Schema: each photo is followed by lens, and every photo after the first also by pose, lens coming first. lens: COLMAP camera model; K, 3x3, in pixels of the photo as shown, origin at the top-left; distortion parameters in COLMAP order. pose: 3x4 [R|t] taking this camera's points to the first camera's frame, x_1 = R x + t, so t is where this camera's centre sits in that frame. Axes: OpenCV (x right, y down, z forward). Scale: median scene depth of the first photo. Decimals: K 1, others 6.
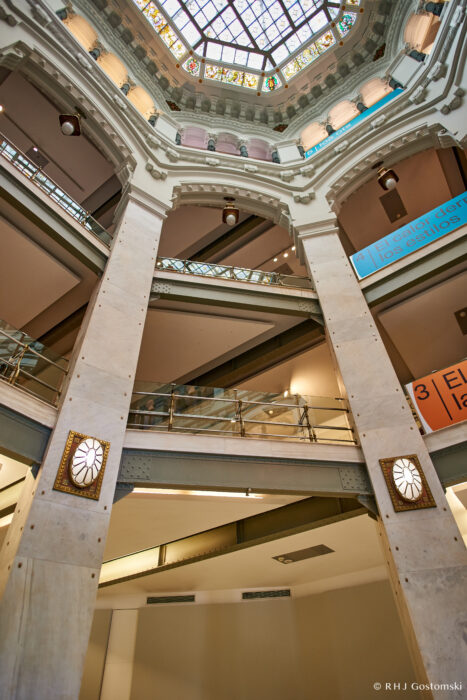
lens RADIAL K [[406.4, 0, 236.6], [0, 406.4, 349.0], [0, 0, 1]] dist [-0.019006, 0.008163]
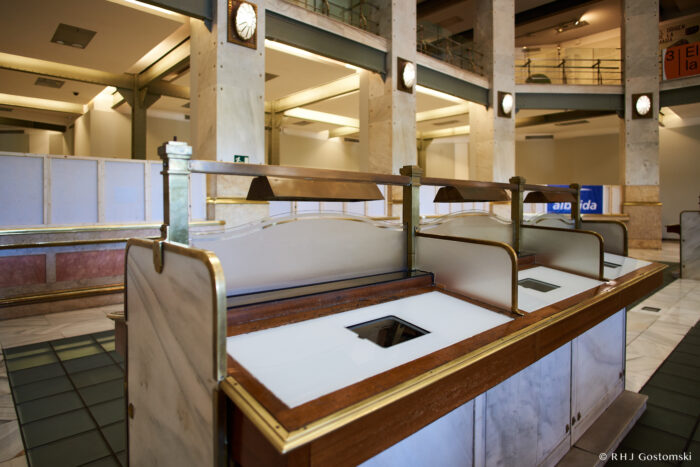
lens RADIAL K [[406.4, 0, 360.5], [0, 406.4, 203.6], [0, 0, 1]] dist [-0.019006, 0.008163]
pose [[0.982817, 0.043254, -0.179442, -0.645382], [0.094195, 0.718508, 0.689111, -0.906649], [0.158737, -0.694173, 0.702087, -1.110651]]
